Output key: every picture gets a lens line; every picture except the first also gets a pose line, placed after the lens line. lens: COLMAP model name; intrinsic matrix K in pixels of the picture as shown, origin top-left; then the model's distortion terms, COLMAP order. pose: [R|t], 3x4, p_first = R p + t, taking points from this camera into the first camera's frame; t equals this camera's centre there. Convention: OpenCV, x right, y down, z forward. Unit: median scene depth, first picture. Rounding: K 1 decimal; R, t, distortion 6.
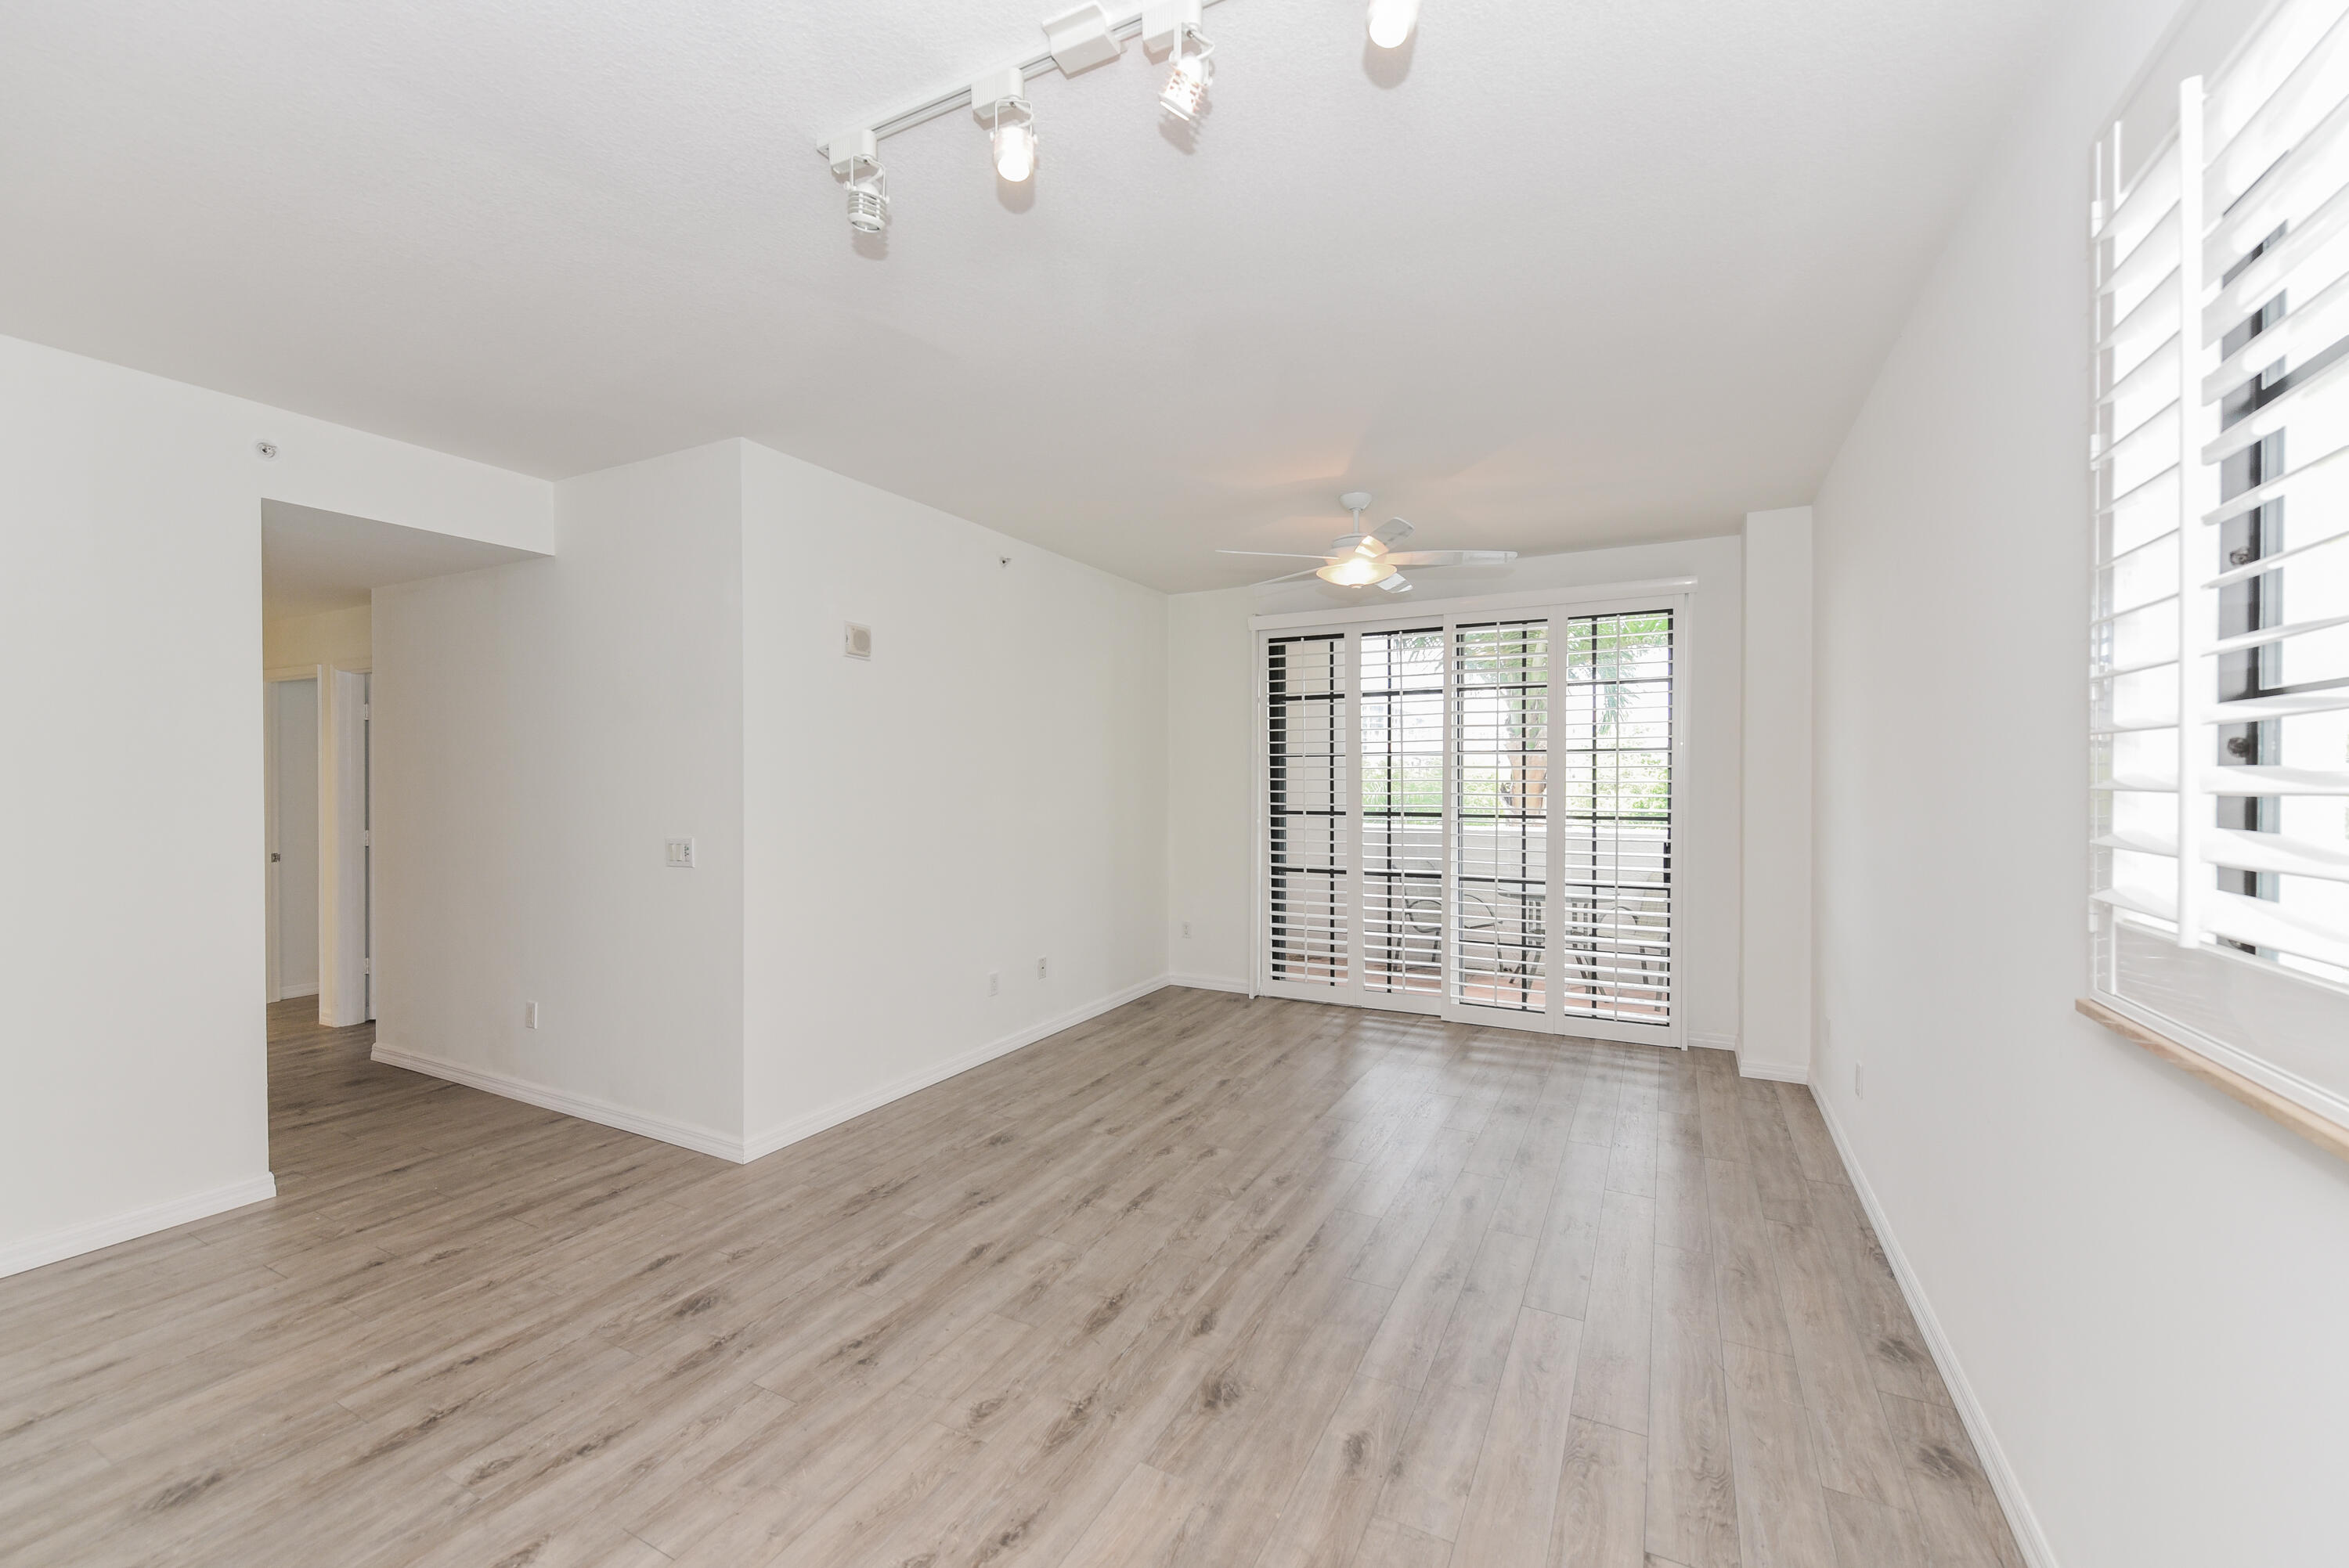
lens RADIAL K [[911.0, 0, 1148.3], [0, 911.0, 785.9], [0, 0, 1]] dist [0.002334, -0.000081]
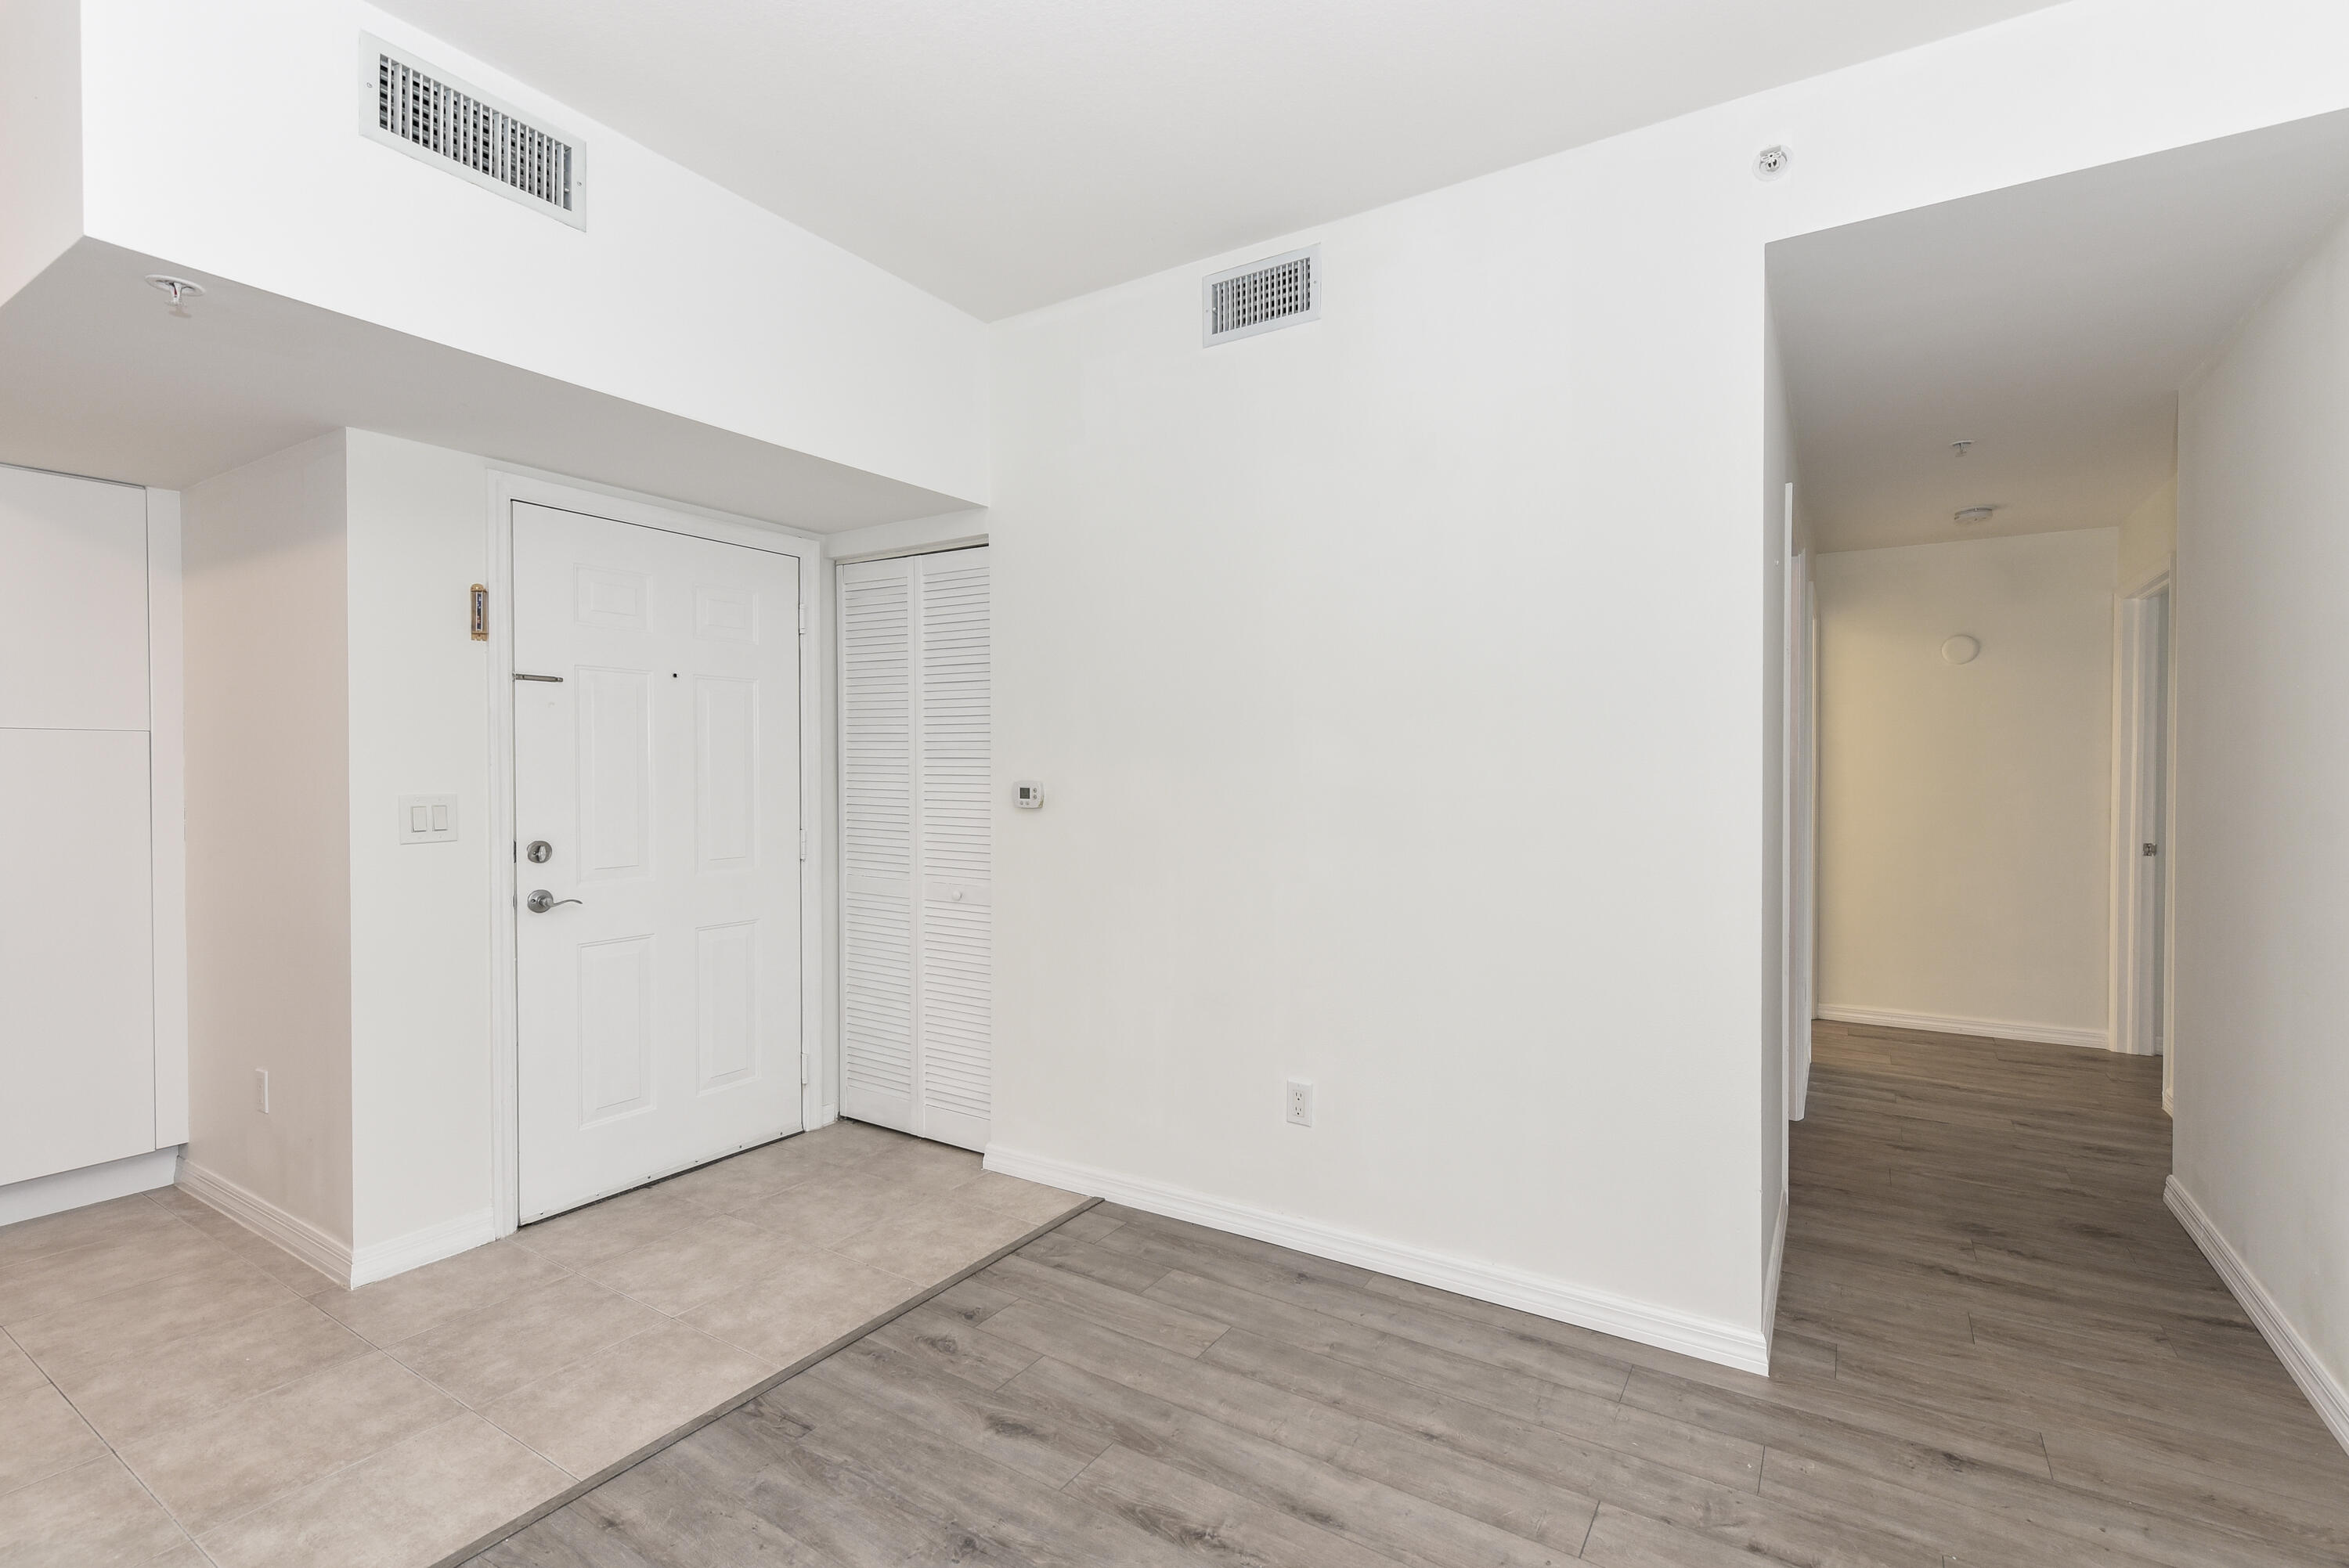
lens RADIAL K [[1044.0, 0, 1212.5], [0, 1044.0, 781.9], [0, 0, 1]] dist [0.017494, -0.006175]
pose [[-0.048801, 0.009233, -0.998766, -0.271421], [-0.006081, 0.999936, 0.009541, 0.052169], [0.998790, 0.006539, -0.048741, 0.764410]]
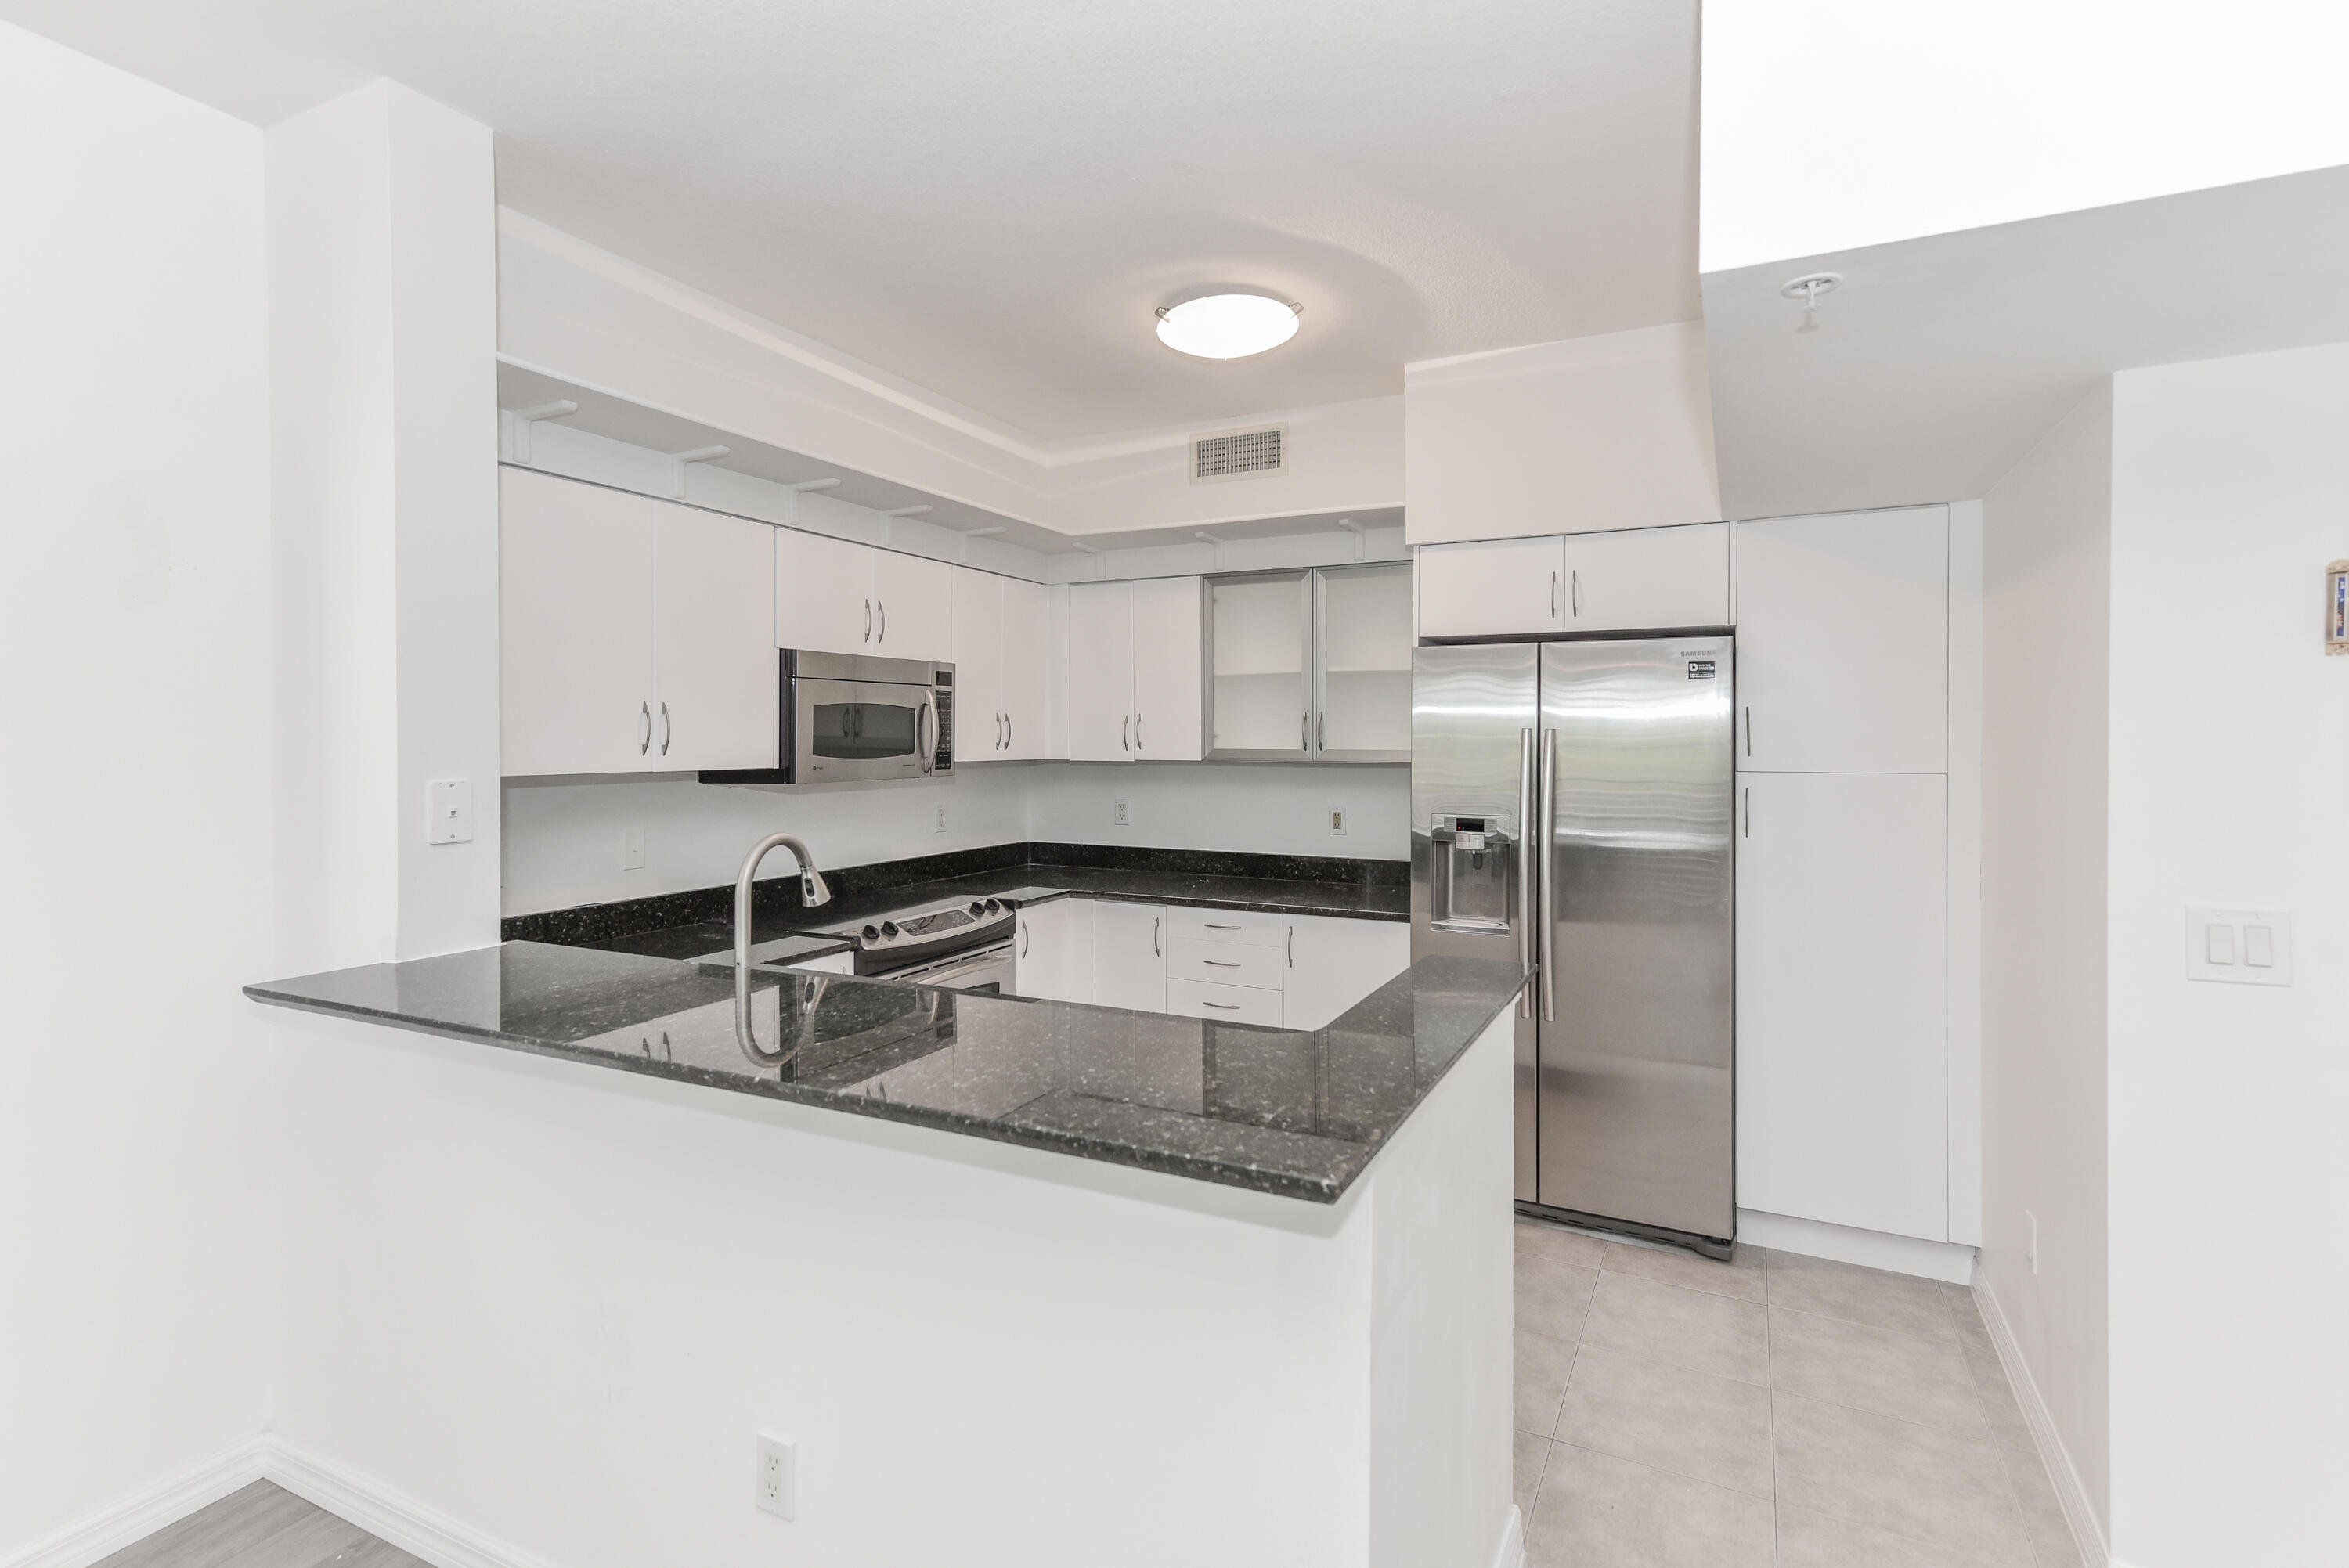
lens RADIAL K [[1117.6, 0, 1178.1], [0, 1117.6, 735.5], [0, 0, 1]] dist [0.014759, -0.000513]
pose [[-0.999529, -0.003482, -0.030495, -0.561223], [-0.003743, 0.999957, 0.008510, -0.025582], [0.030464, 0.008620, -0.999499, 0.639628]]
